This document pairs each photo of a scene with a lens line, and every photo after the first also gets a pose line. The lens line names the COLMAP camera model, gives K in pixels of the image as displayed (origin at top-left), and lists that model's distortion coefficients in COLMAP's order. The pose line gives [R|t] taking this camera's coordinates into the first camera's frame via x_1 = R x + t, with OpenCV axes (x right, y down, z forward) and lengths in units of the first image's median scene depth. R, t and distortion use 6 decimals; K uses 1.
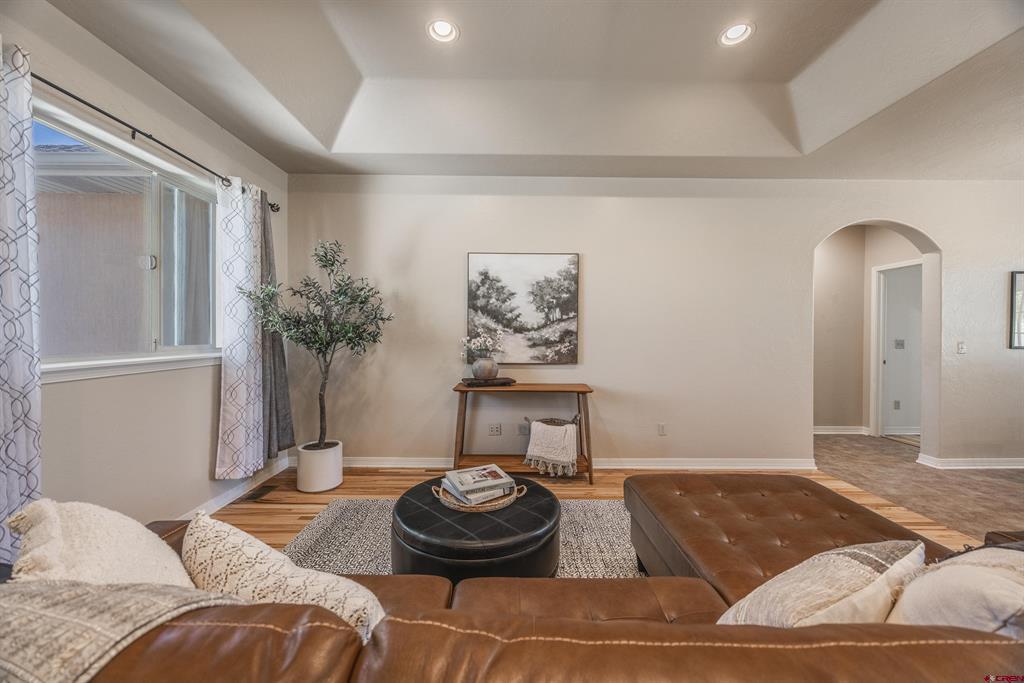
lens RADIAL K [[389.4, 0, 507.5], [0, 389.4, 340.5], [0, 0, 1]] dist [-0.001878, -0.000278]
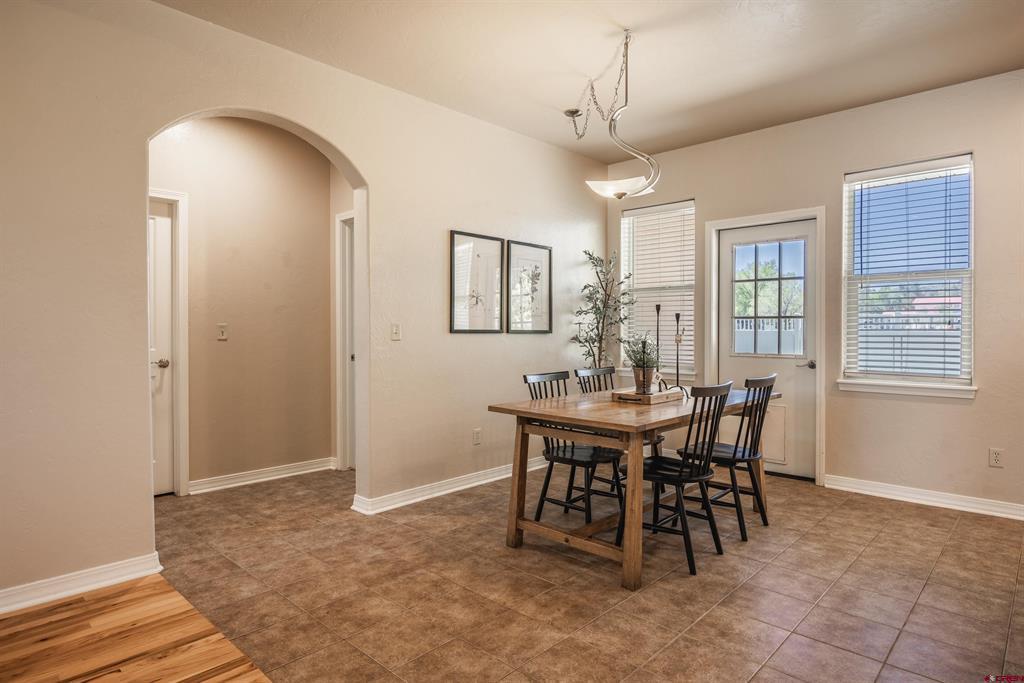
lens RADIAL K [[580.6, 0, 517.5], [0, 580.6, 340.6], [0, 0, 1]] dist [-0.002739, 0.000006]
pose [[0.684961, -0.016948, 0.728383, 0.580165], [0.015974, 0.999838, 0.008243, 0.029999], [-0.728405, 0.005989, 0.685121, 0.139565]]
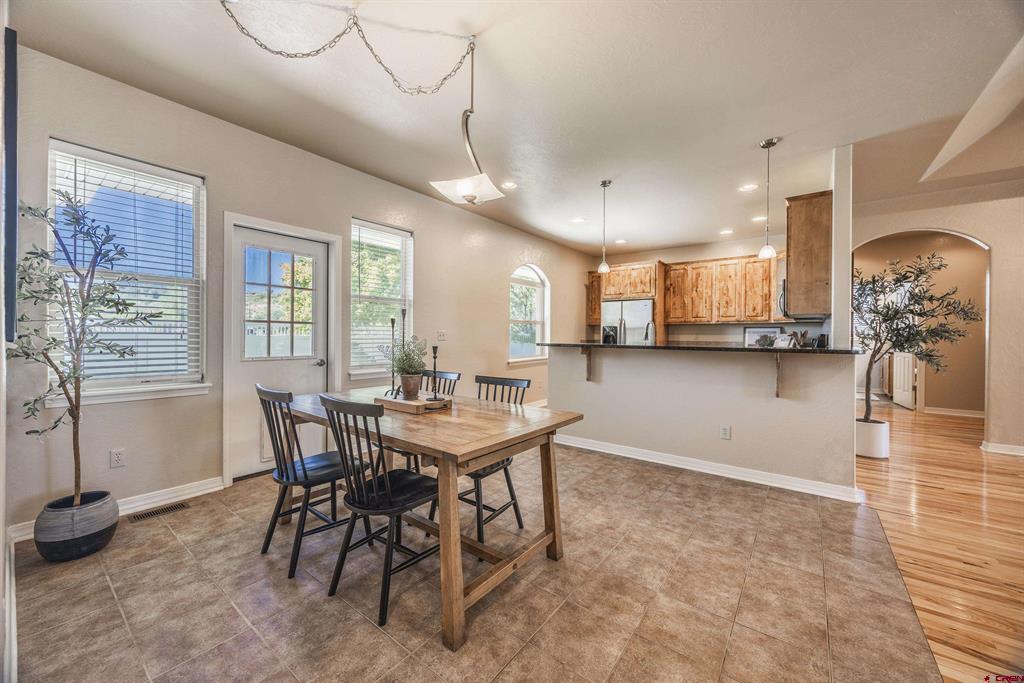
lens RADIAL K [[389.4, 0, 506.6], [0, 389.4, 335.5], [0, 0, 1]] dist [-0.001878, -0.000278]
pose [[-0.796287, -0.009761, 0.604841, 0.921640], [0.000650, 0.999855, 0.016992, 0.014388], [-0.604919, 0.013923, -0.796165, 1.035818]]
